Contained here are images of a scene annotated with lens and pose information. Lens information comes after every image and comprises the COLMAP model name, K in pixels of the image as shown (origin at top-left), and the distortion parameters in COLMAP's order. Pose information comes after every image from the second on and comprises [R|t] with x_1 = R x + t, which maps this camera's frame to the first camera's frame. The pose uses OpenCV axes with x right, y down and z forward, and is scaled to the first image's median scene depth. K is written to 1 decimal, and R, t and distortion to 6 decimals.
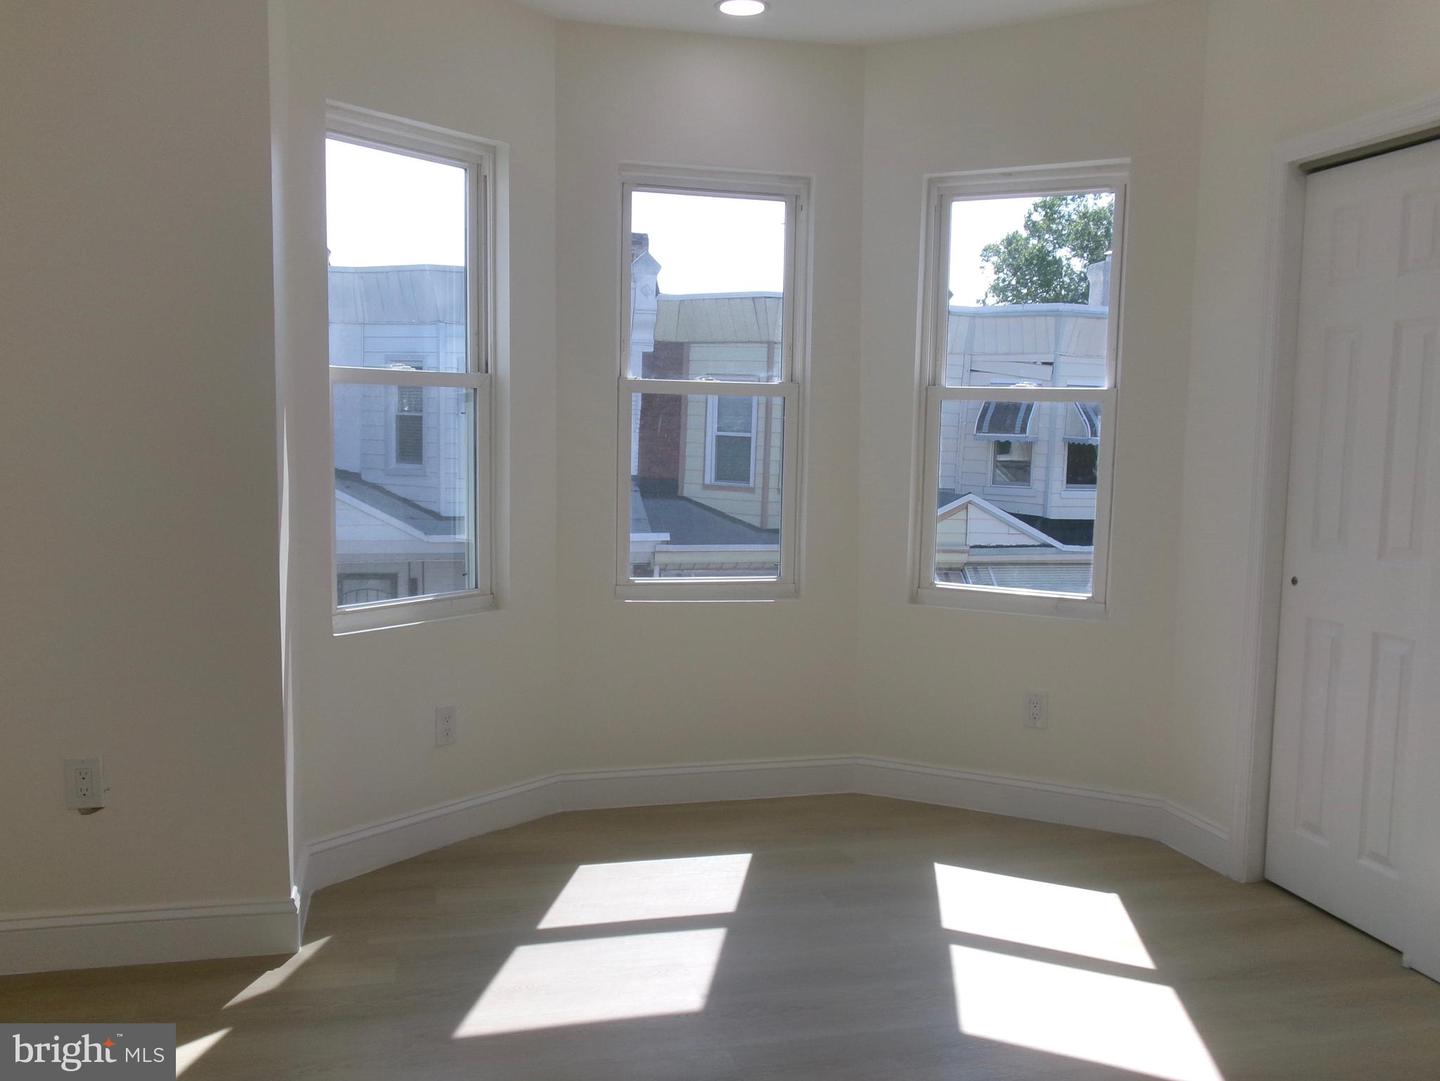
lens RADIAL K [[1217.0, 0, 782.8], [0, 1217.0, 554.4], [0, 0, 1]] dist [0.002100, -0.009249]
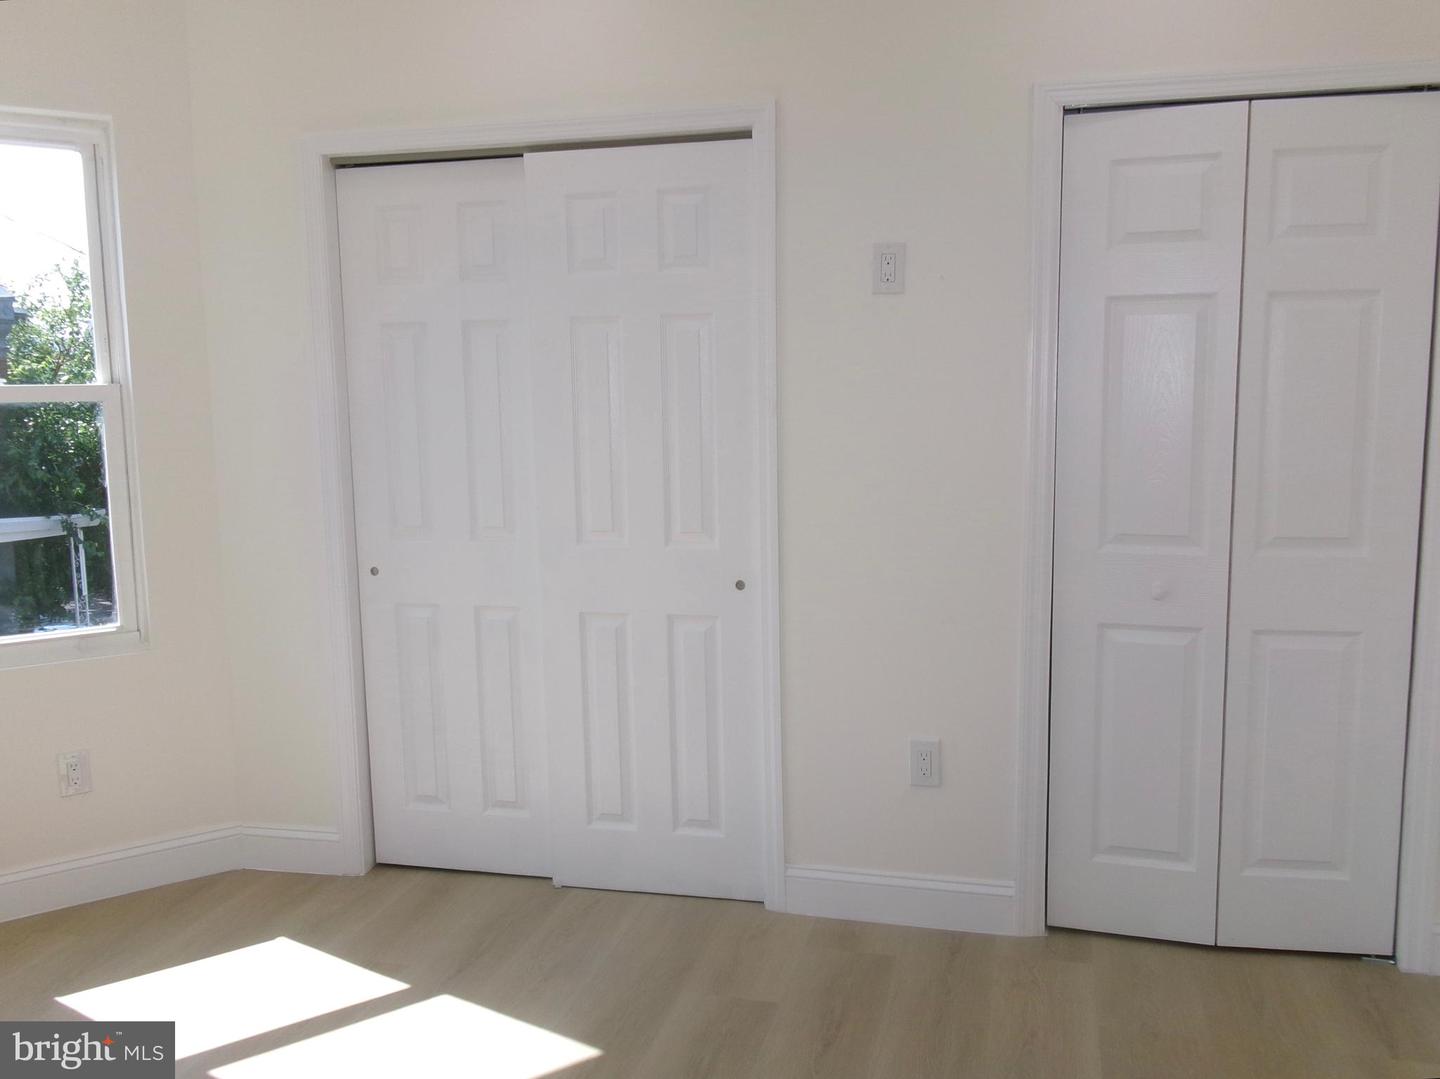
lens RADIAL K [[1217.0, 0, 671.5], [0, 1217.0, 548.6], [0, 0, 1]] dist [0.002100, -0.009249]
pose [[0.515678, -0.148013, 0.843901, -0.288842], [0.118936, 0.987795, 0.100573, -0.065272], [-0.848487, 0.048506, 0.526988, 0.232362]]
